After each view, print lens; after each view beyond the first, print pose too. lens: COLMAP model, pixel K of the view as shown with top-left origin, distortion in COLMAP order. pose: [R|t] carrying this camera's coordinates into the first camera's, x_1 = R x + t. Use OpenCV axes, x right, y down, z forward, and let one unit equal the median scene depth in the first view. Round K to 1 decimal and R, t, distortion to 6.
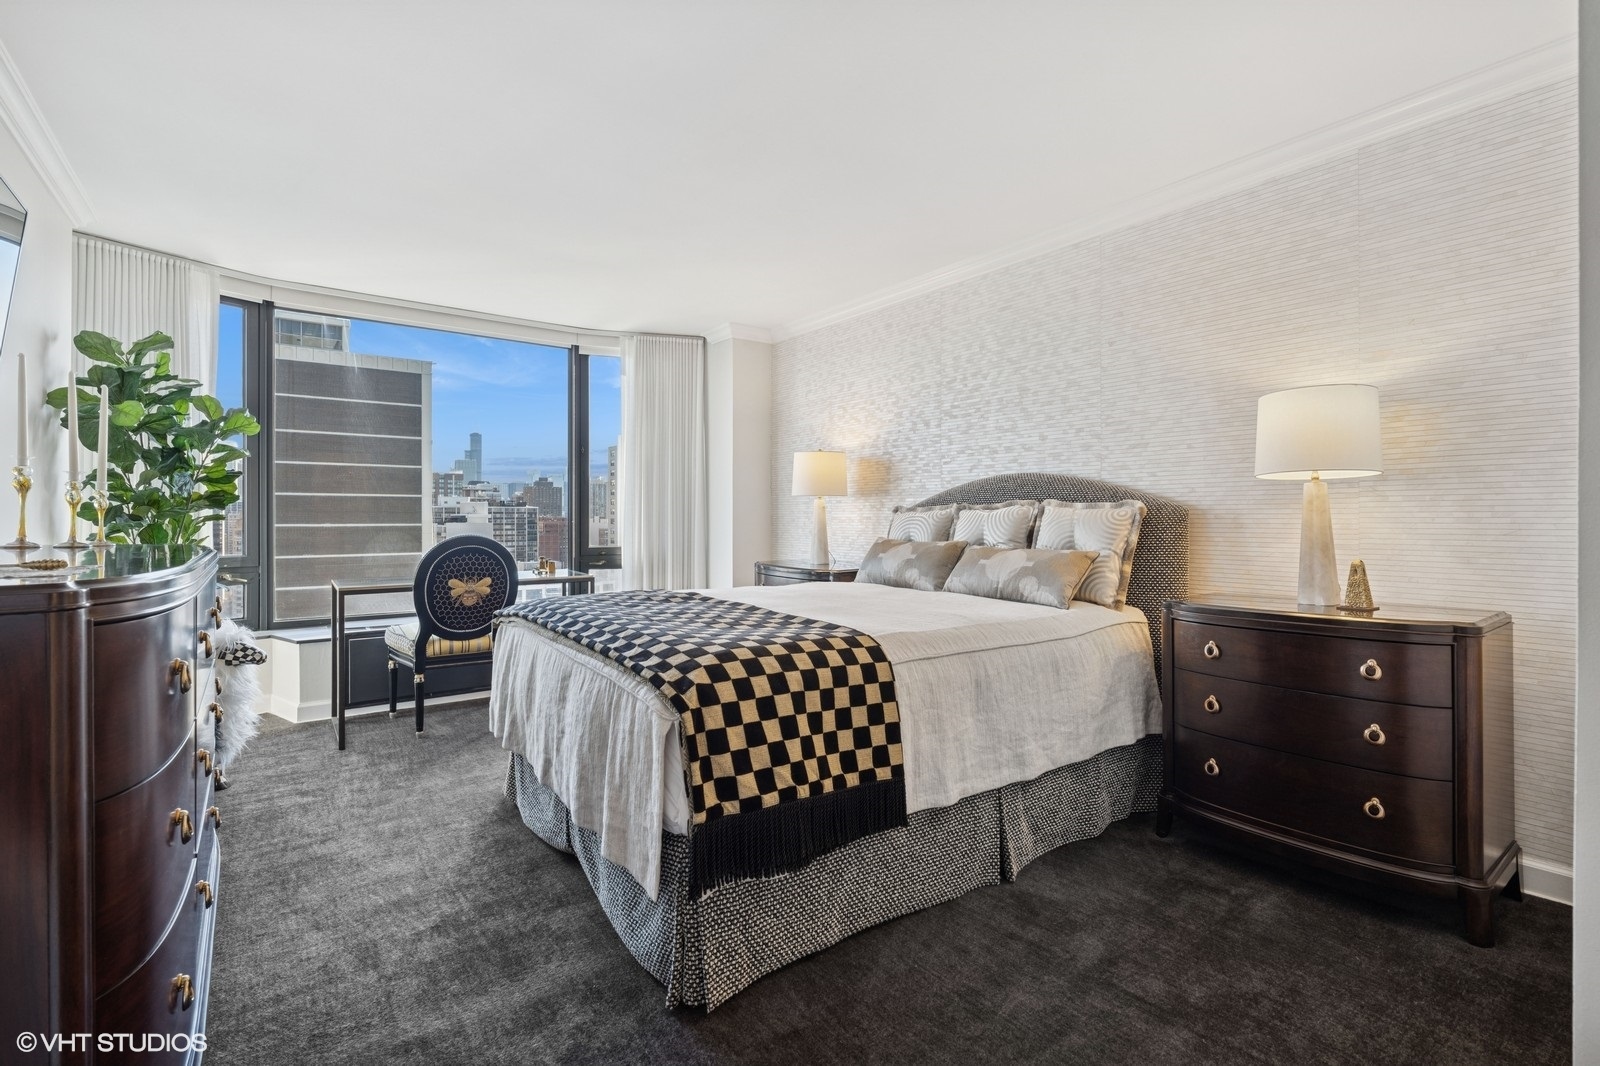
lens RADIAL K [[732.1, 0, 794.9], [0, 732.1, 525.6], [0, 0, 1]] dist [-0.003427, 0.000962]
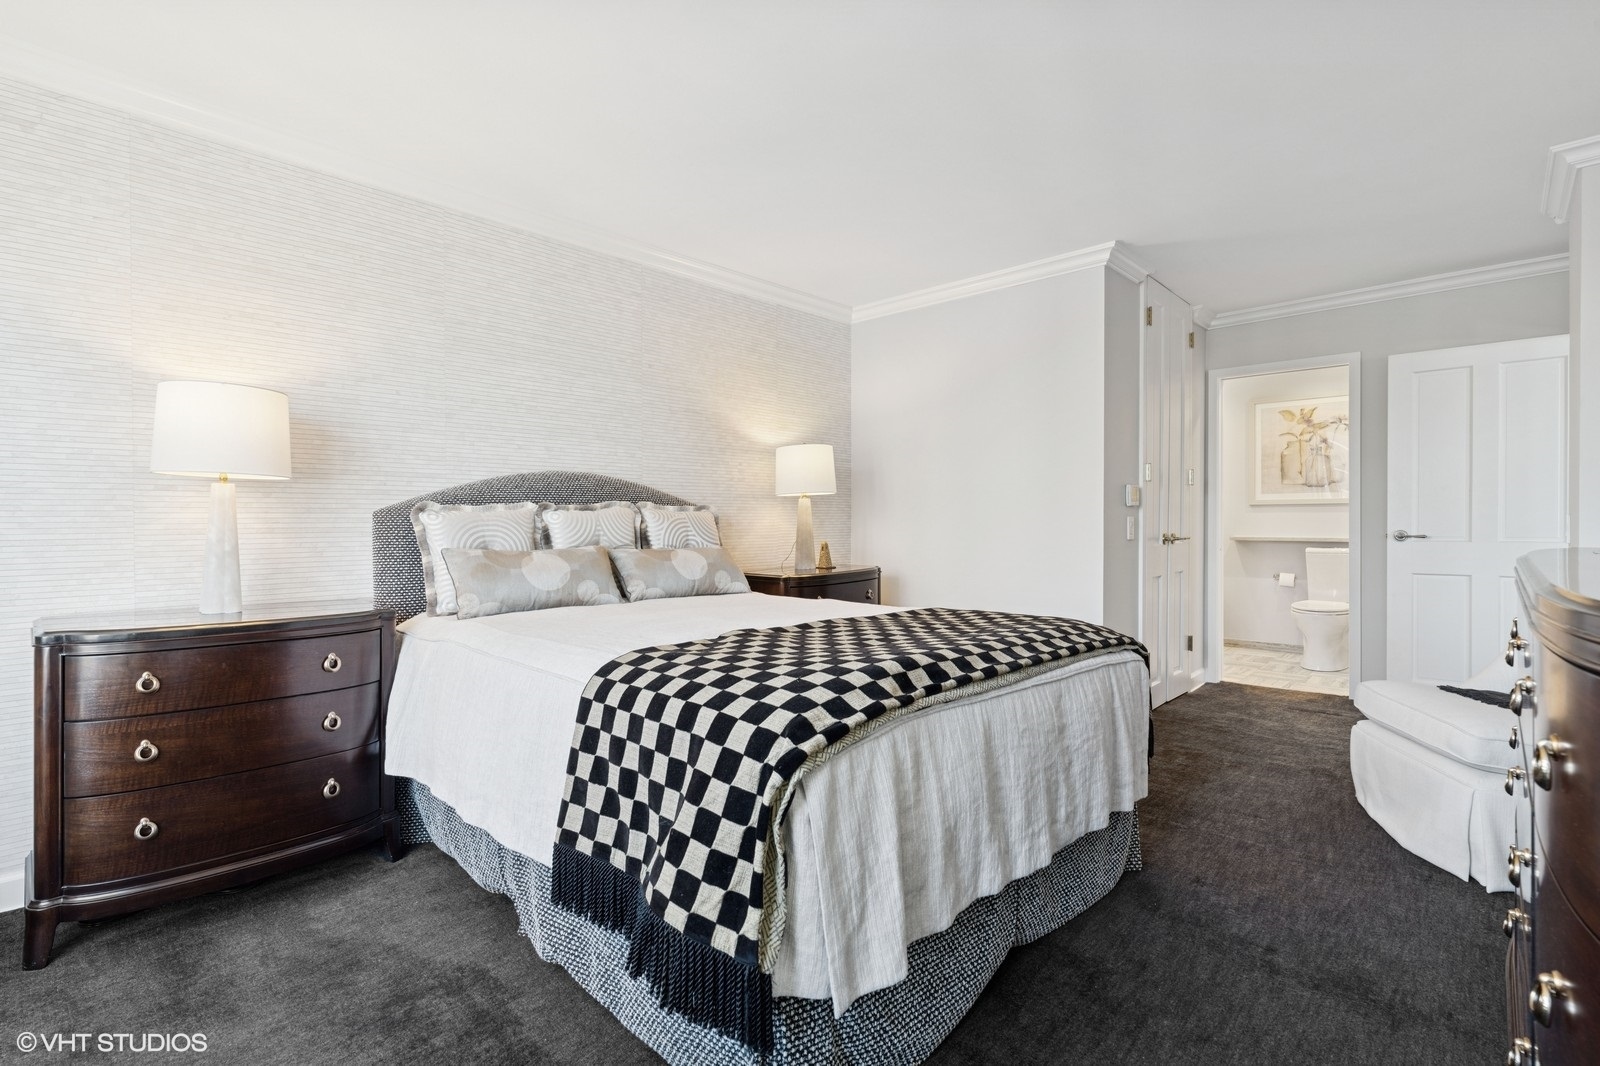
lens RADIAL K [[732.1, 0, 794.9], [0, 732.1, 525.6], [0, 0, 1]] dist [-0.003427, 0.000962]
pose [[-0.153282, -0.008969, 0.988142, -0.691183], [0.005557, 0.999935, 0.009938, -0.009432], [-0.988167, 0.007015, -0.153222, 0.904505]]
